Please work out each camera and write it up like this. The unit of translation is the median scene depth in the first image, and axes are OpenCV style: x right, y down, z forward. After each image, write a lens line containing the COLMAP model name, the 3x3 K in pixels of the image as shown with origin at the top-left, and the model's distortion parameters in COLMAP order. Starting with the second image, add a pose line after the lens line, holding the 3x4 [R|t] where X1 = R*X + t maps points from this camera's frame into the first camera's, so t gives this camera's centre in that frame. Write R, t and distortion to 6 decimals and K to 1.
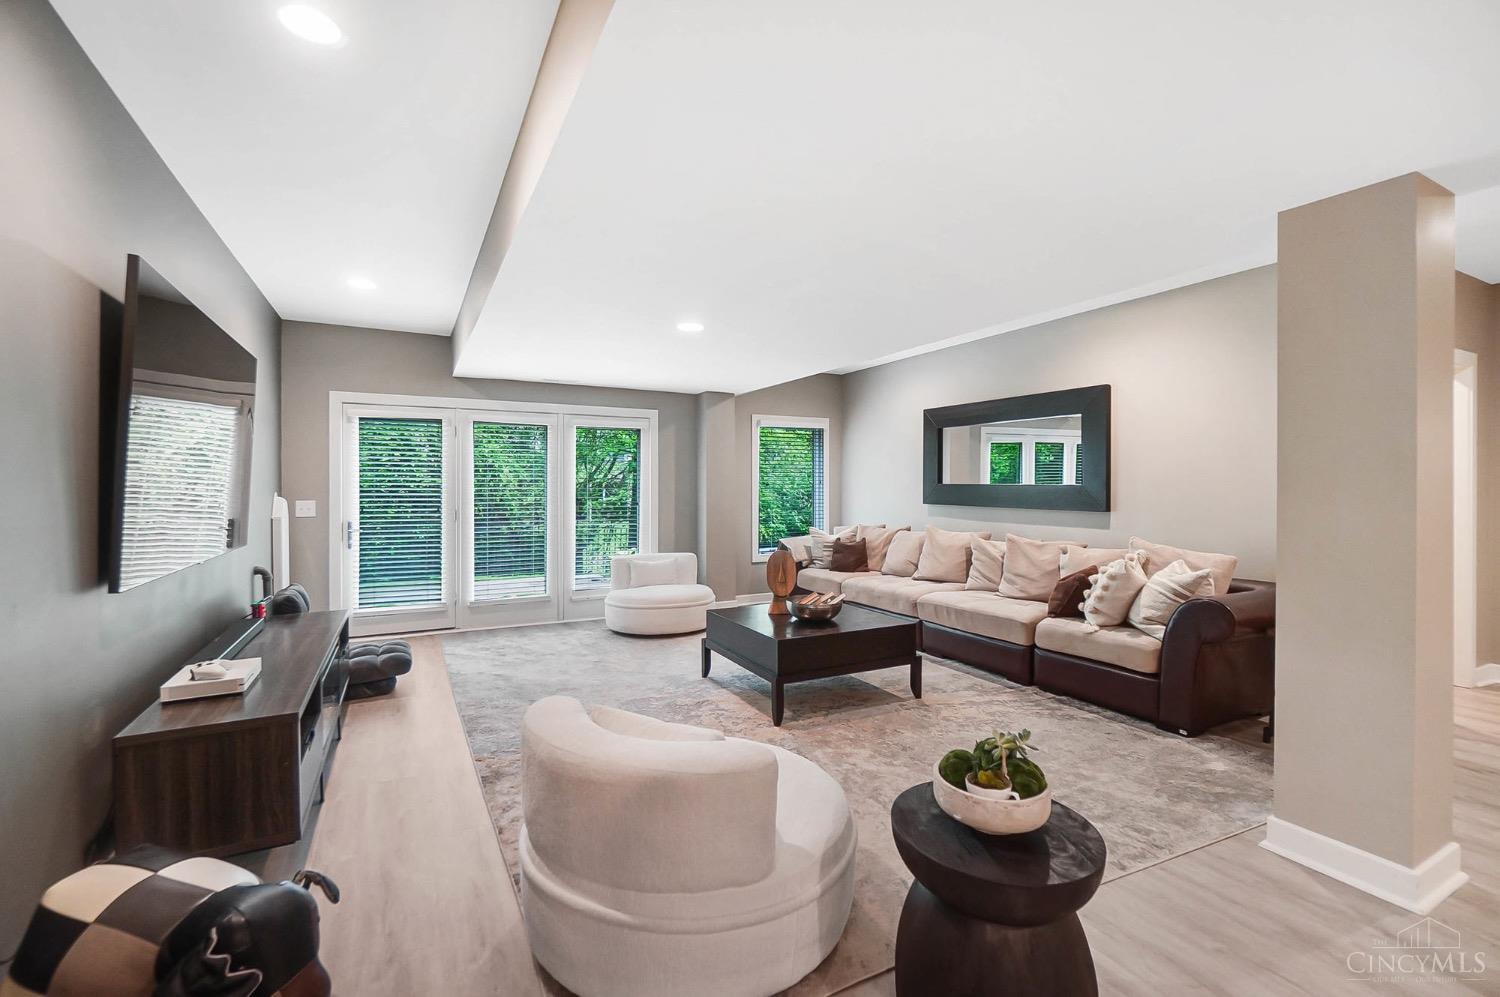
lens RADIAL K [[657.3, 0, 748.8], [0, 657.3, 493.3], [0, 0, 1]] dist [-0.058050, 0.023772]
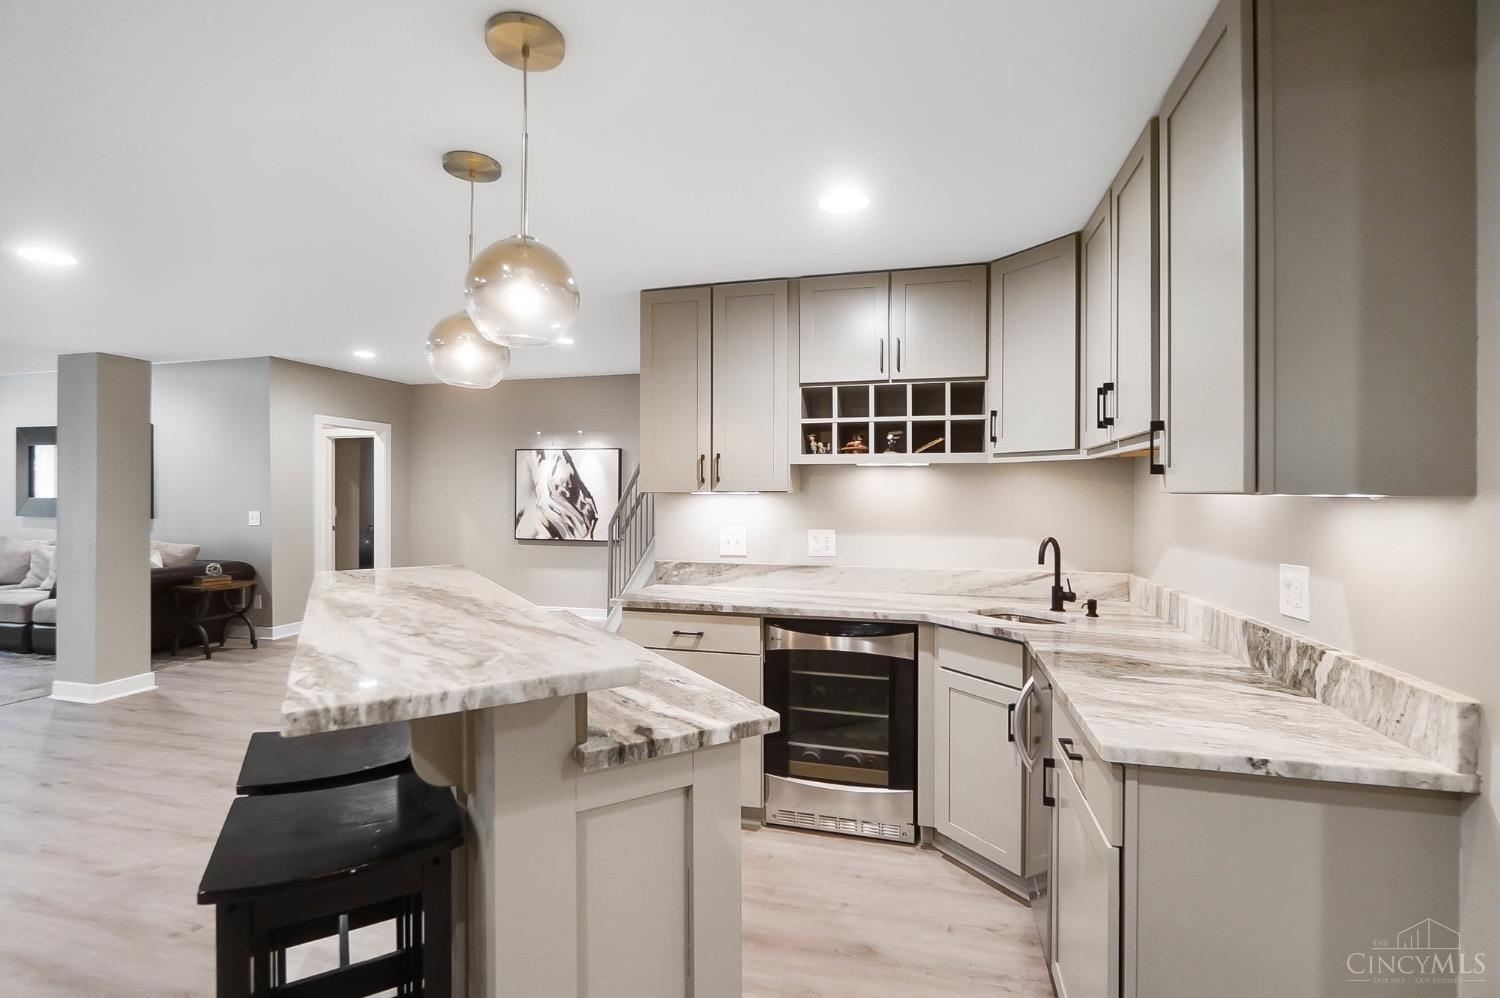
lens RADIAL K [[690.0, 0, 750.0], [0, 690.0, 499.0], [0, 0, 1]] dist [0.000043, 0.000090]
pose [[0.670901, -0.006325, 0.741520, 0.381625], [0.008580, 0.999963, 0.000767, -0.003055], [-0.741497, 0.005847, 0.670931, -1.016959]]
